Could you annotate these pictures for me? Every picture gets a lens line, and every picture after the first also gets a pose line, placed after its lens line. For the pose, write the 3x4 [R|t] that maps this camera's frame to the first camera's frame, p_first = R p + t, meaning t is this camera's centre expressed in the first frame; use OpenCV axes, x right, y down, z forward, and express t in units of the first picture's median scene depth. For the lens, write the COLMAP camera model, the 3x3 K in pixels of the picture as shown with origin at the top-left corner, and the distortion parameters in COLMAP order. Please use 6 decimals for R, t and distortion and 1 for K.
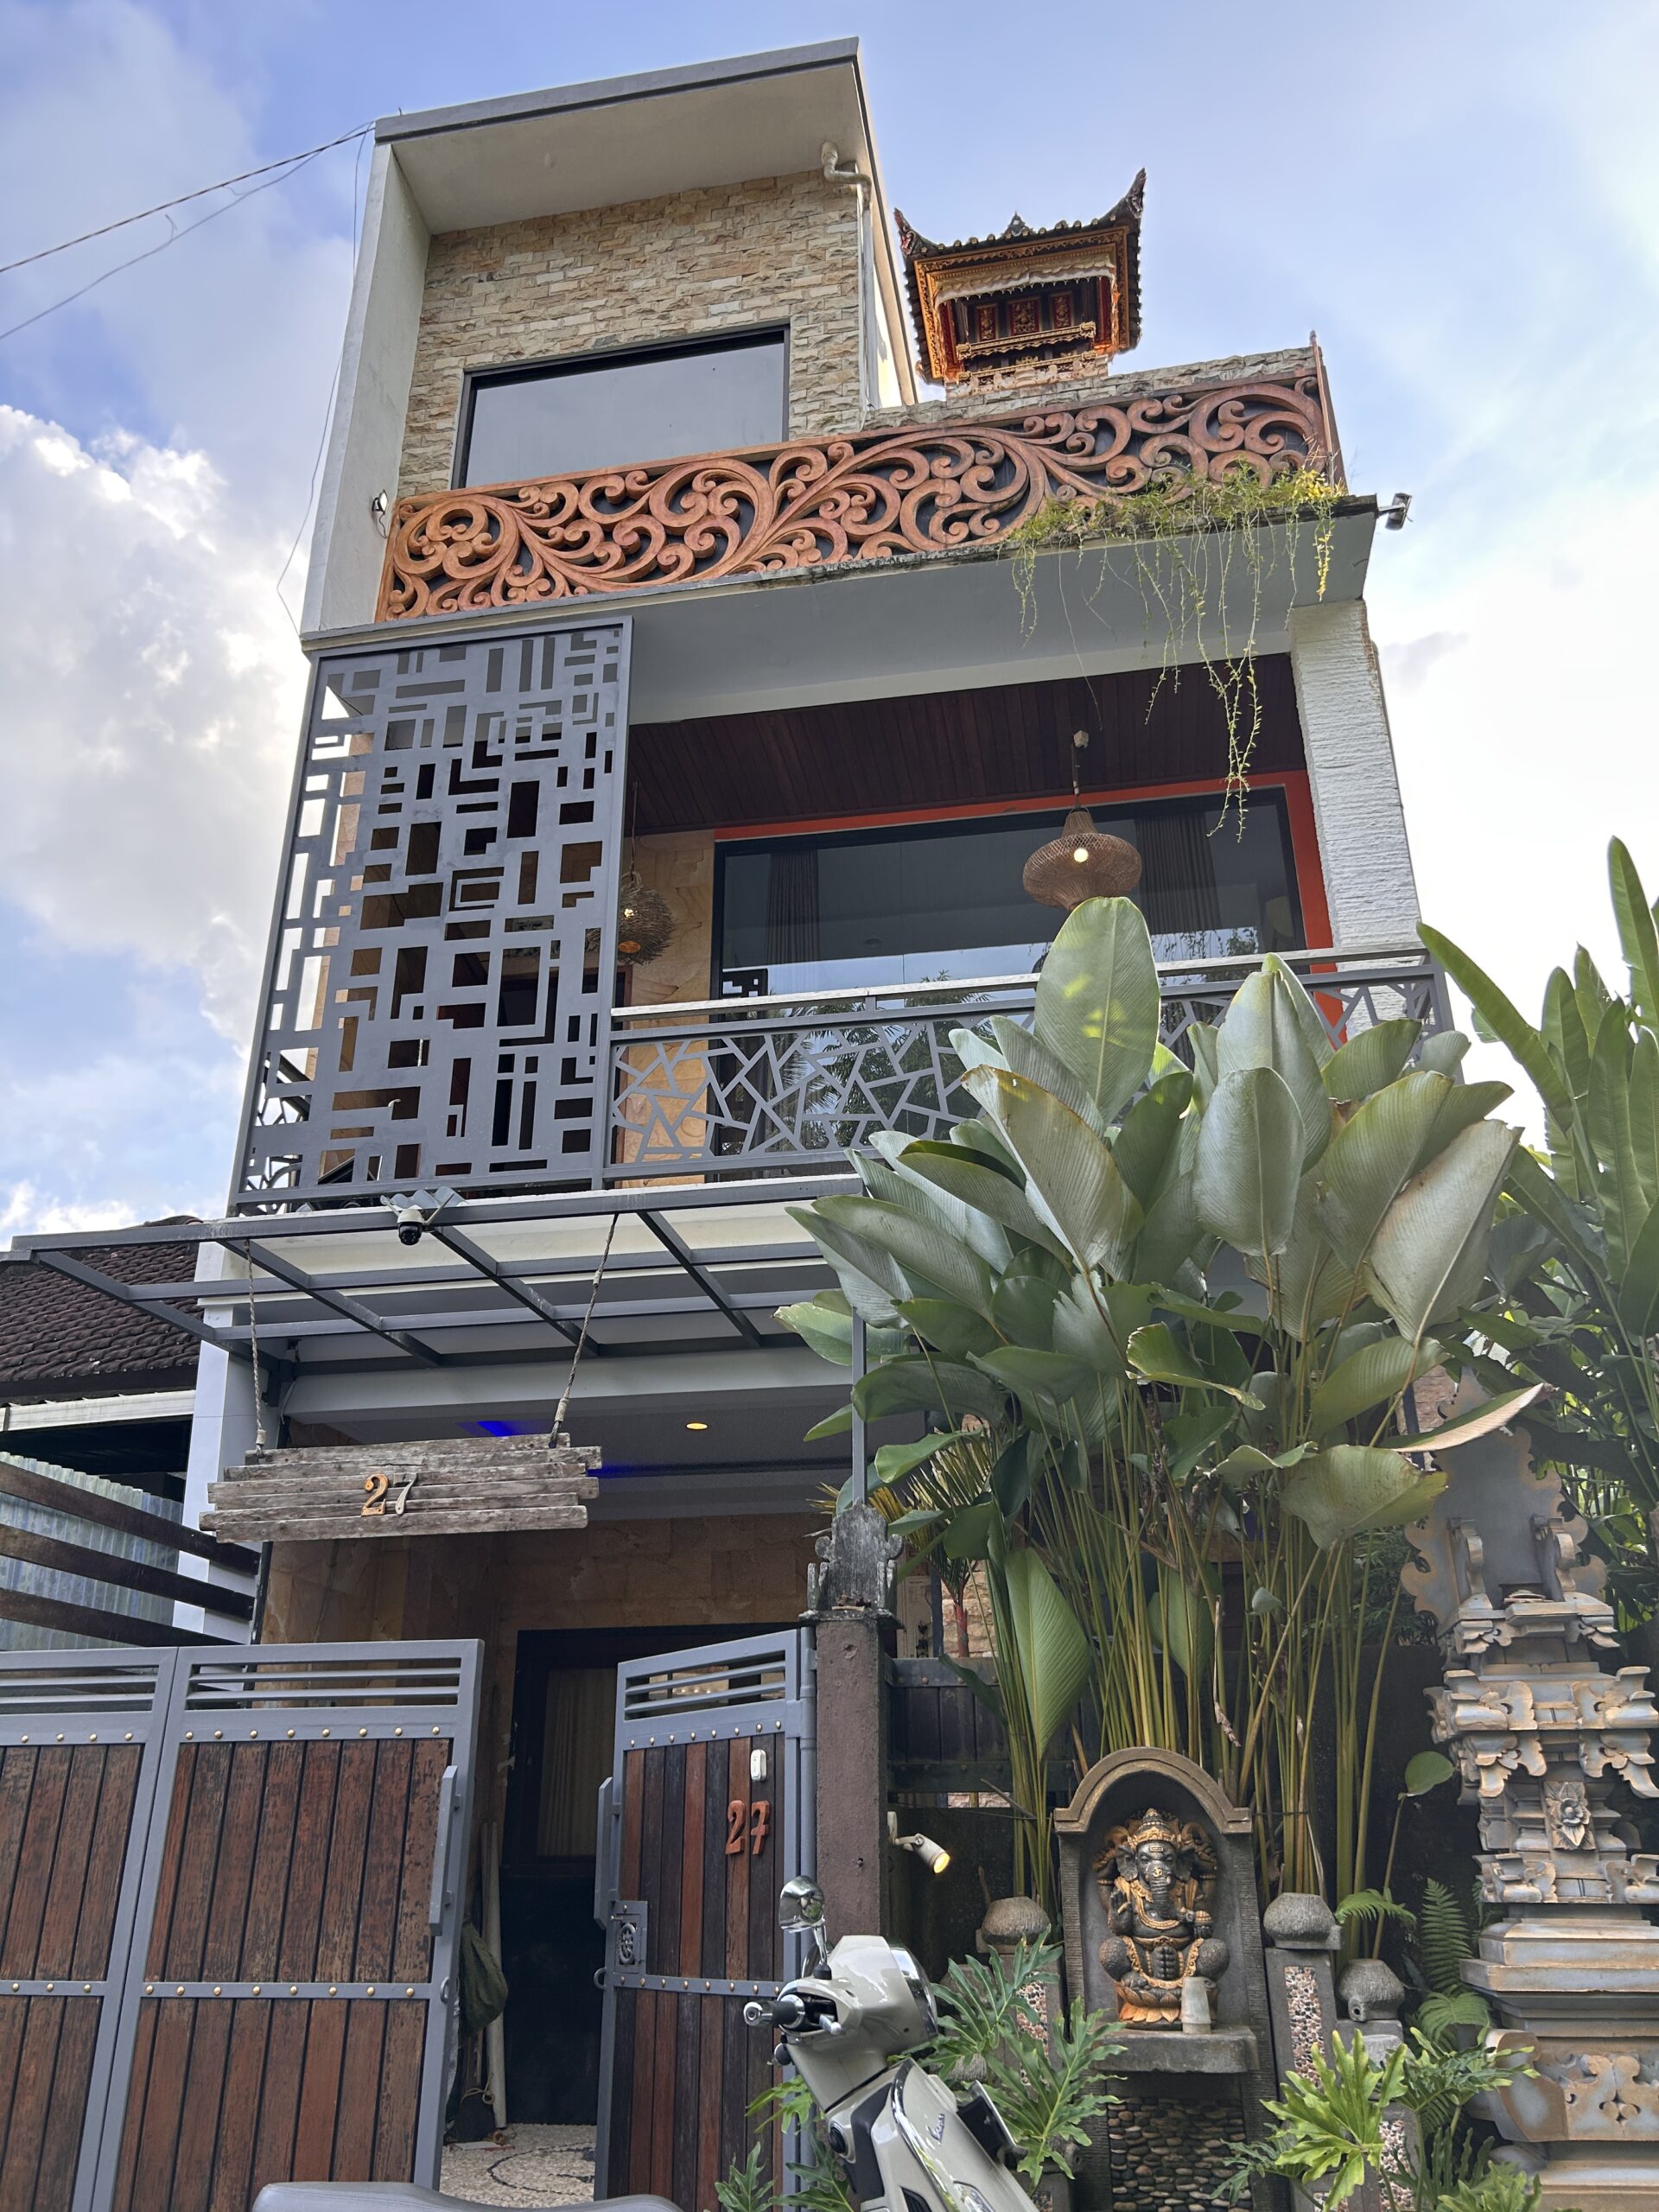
lens RADIAL K [[1653.4, 0, 824.7], [0, 1653.4, 1107.0], [0, 0, 1]] dist [0.036088, -0.042358]
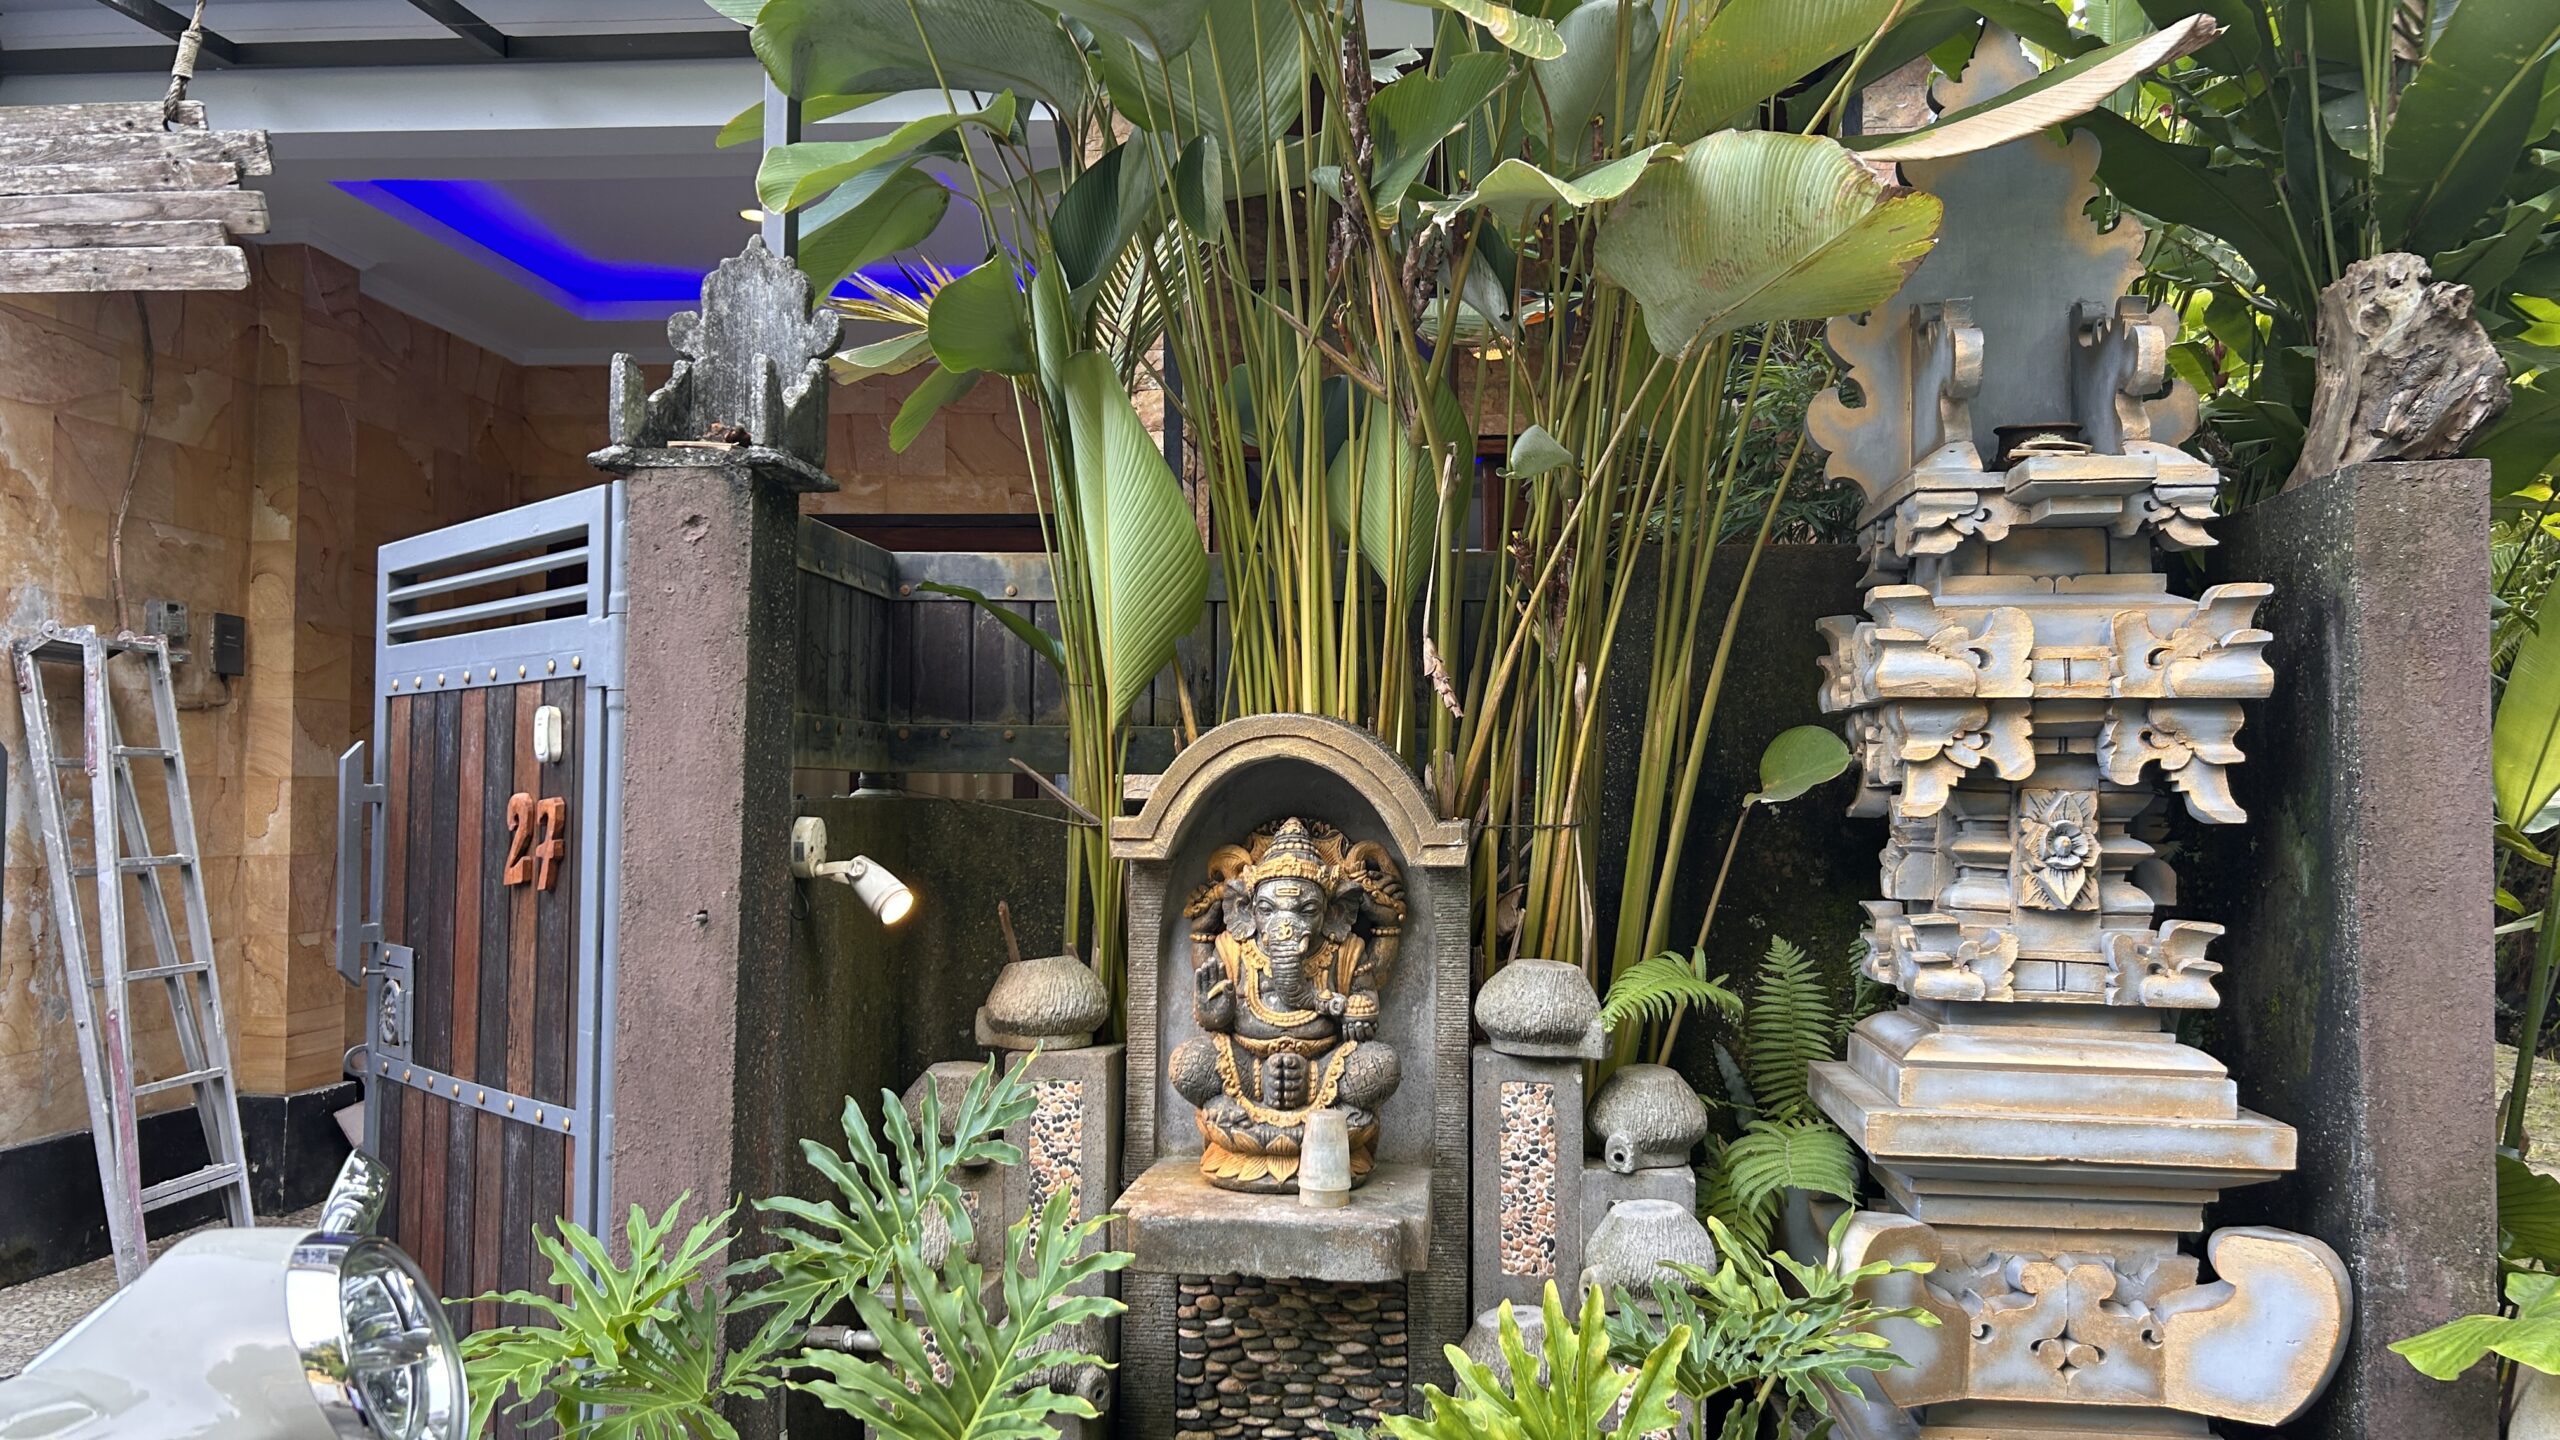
lens RADIAL K [[1892.1, 0, 1291.3], [0, 1892.1, 728.1], [0, 0, 1]] dist [0.089476, -0.140703]
pose [[0.997018, 0.014779, 0.075744, 0.153643], [-0.043137, 0.920570, 0.388189, 0.160227], [-0.063990, -0.390299, 0.918462, 0.459446]]
